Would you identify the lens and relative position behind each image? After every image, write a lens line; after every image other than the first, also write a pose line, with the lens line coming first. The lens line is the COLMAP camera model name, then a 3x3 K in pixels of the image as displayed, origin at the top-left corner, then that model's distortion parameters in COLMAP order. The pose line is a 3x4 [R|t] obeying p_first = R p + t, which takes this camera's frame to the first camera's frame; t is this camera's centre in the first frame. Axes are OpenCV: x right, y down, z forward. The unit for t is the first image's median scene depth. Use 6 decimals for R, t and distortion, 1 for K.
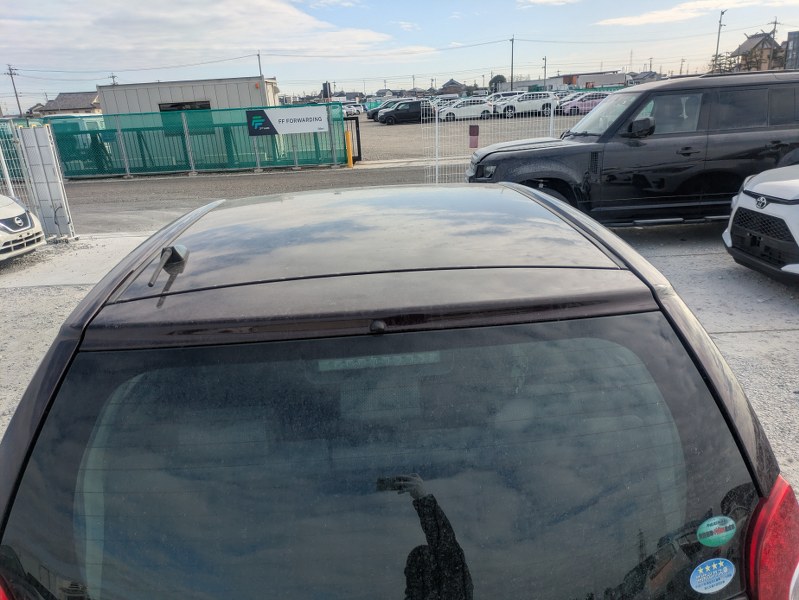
lens RADIAL K [[602.3, 0, 393.4], [0, 602.3, 305.6], [0, 0, 1]] dist [0.029932, -0.014036]
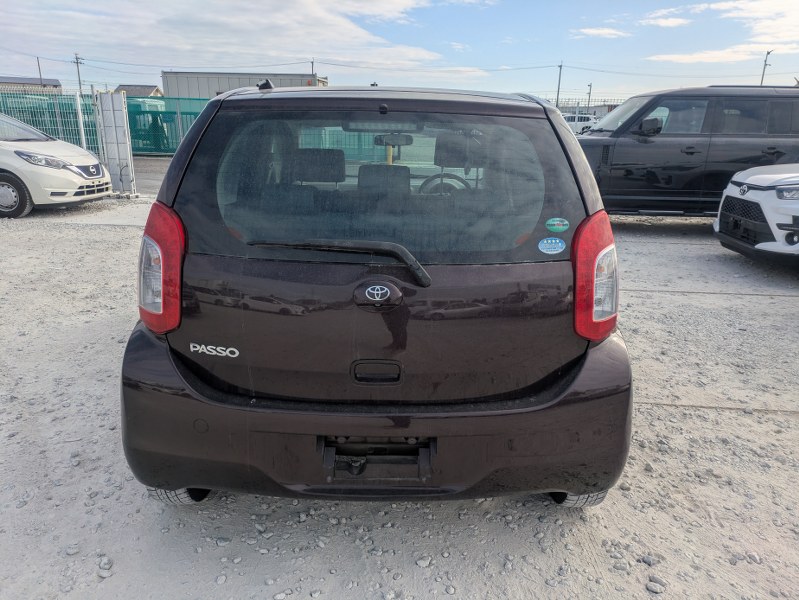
lens RADIAL K [[602.3, 0, 404.6], [0, 602.3, 295.0], [0, 0, 1]] dist [0.029932, -0.014036]
pose [[0.995932, 0.084007, -0.032595, 0.015962], [-0.085245, 0.995609, -0.038667, 0.072927], [0.029204, 0.041288, 0.998720, -0.085870]]
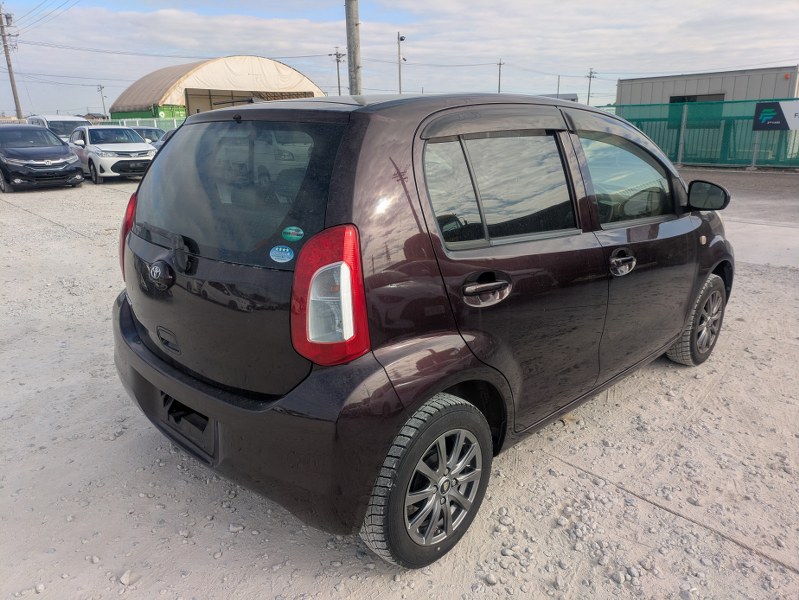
lens RADIAL K [[602.3, 0, 396.4], [0, 602.3, 298.6], [0, 0, 1]] dist [0.029932, -0.014036]
pose [[0.671863, 0.242033, -0.700014, 0.211184], [-0.252107, 0.963399, 0.091131, 0.033602], [0.696449, 0.115251, 0.708291, -0.000328]]
